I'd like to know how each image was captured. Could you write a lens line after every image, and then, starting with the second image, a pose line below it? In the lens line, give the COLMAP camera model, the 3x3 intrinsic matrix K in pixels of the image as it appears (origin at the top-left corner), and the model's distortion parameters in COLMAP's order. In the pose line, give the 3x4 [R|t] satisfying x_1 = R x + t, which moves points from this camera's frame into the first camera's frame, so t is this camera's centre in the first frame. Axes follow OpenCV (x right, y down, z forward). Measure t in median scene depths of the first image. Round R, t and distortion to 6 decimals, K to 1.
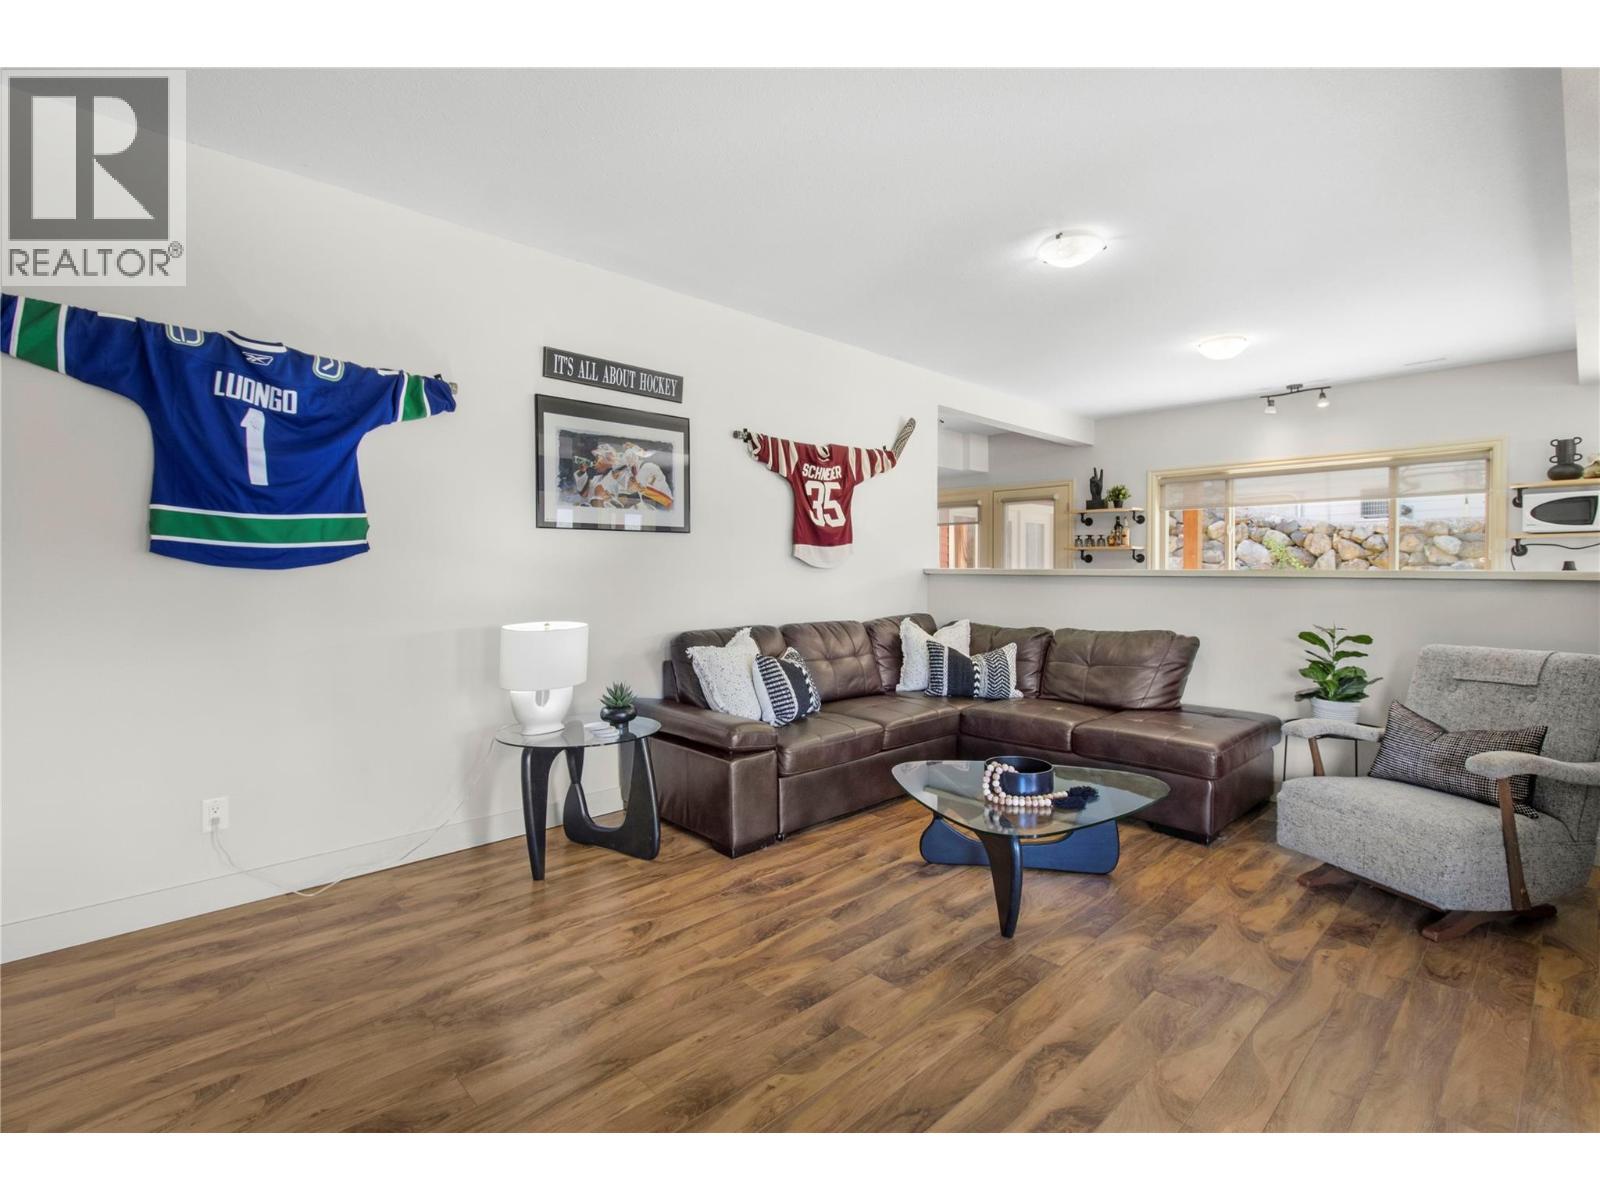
lens RADIAL K [[731.4, 0, 808.7], [0, 731.4, 580.6], [0, 0, 1]] dist [0.001921, -0.000092]
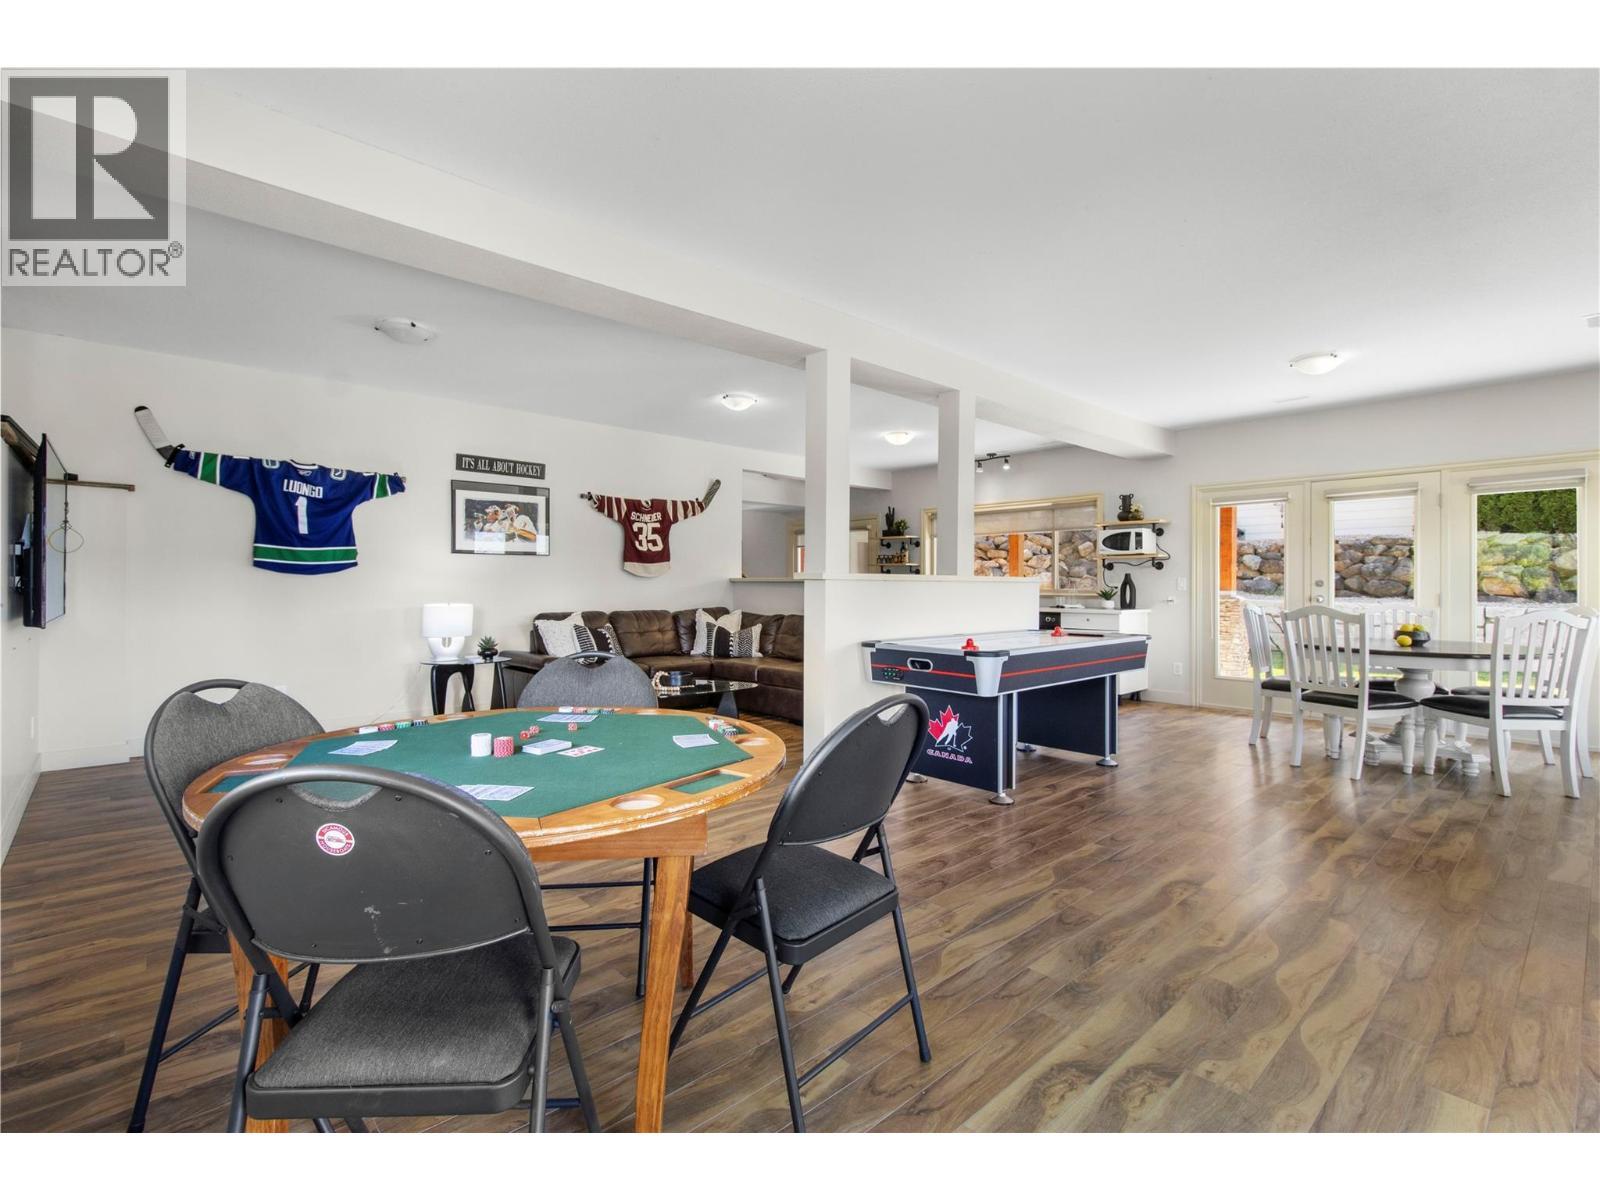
lens RADIAL K [[733.8, 0, 806.4], [0, 733.8, 577.8], [0, 0, 1]] dist [-0.000788, -0.000482]
pose [[0.999579, 0.000748, -0.029018, 0.497436], [-0.001523, 0.999642, -0.026696, 0.031891], [0.028988, 0.026729, 0.999222, -0.699476]]
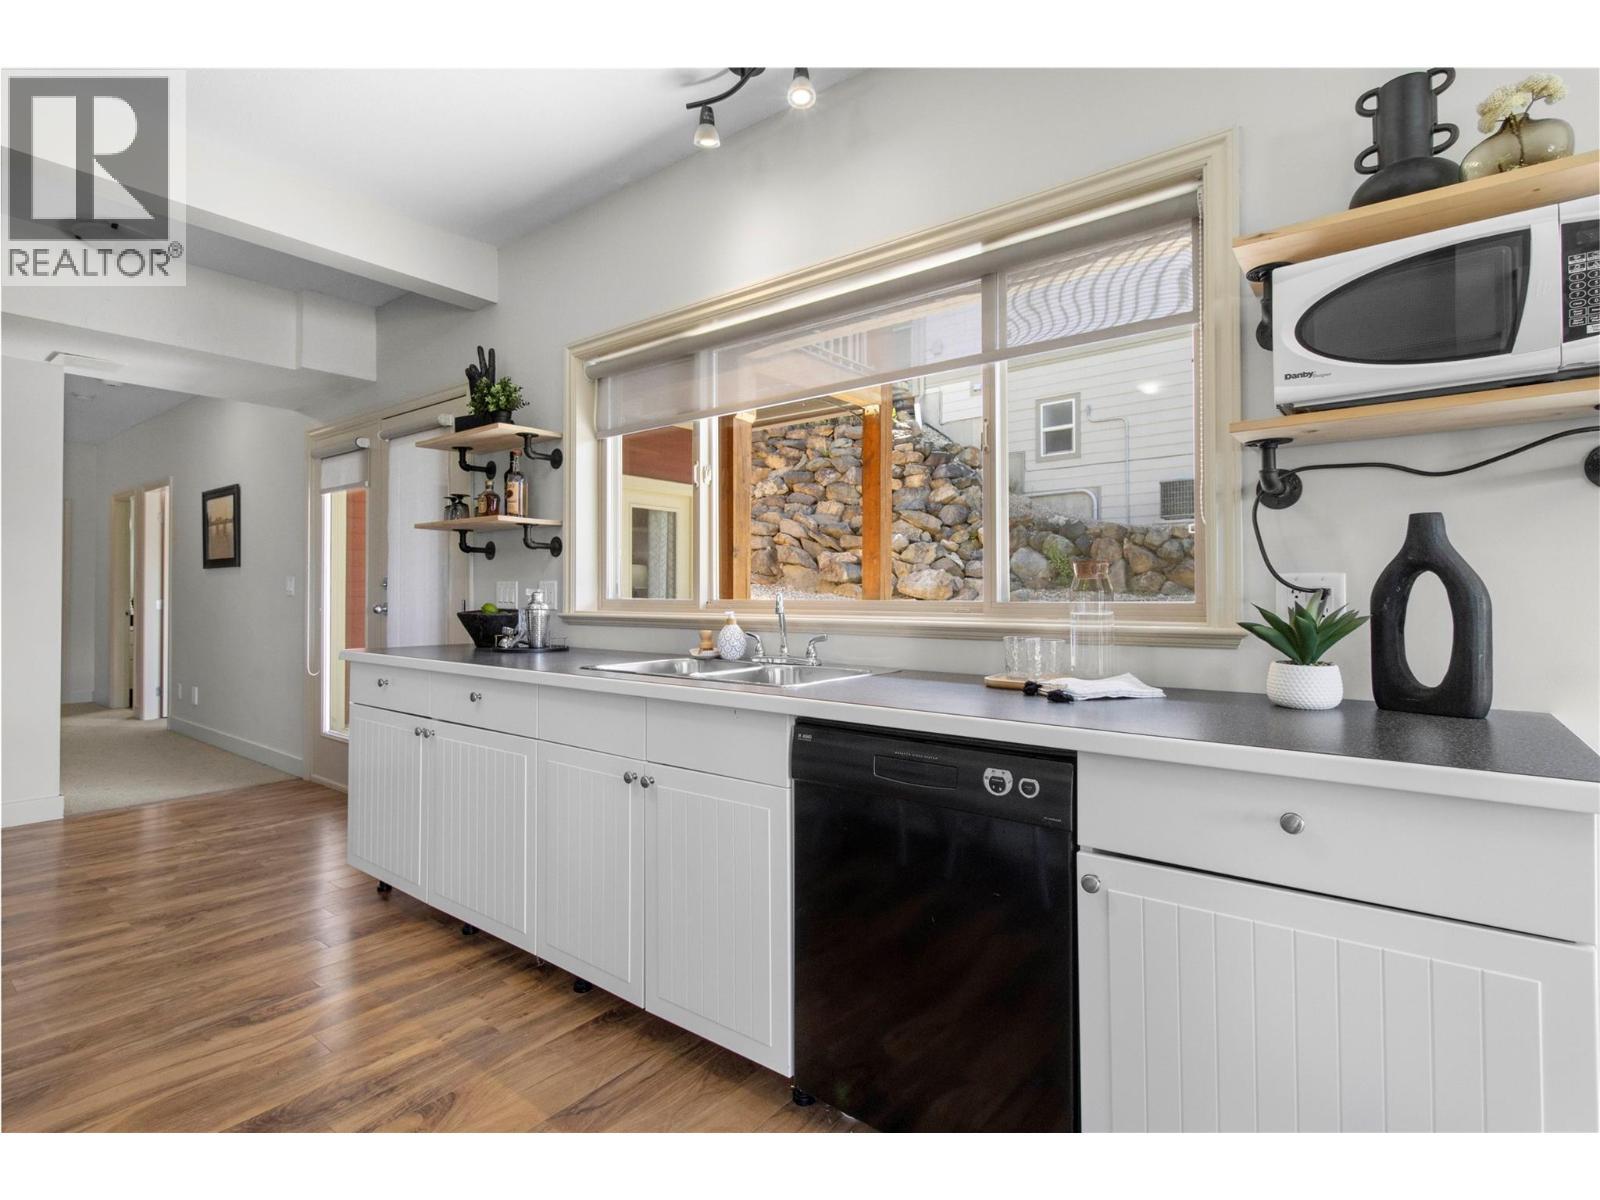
lens RADIAL K [[752.2, 0, 821.3], [0, 752.2, 587.7], [0, 0, 1]] dist [0.002458, 0.000430]
pose [[0.988224, -0.001709, 0.153005, 0.951652], [0.005320, 0.999717, -0.023192, 0.009223], [-0.152922, 0.023733, 0.987953, 0.933288]]
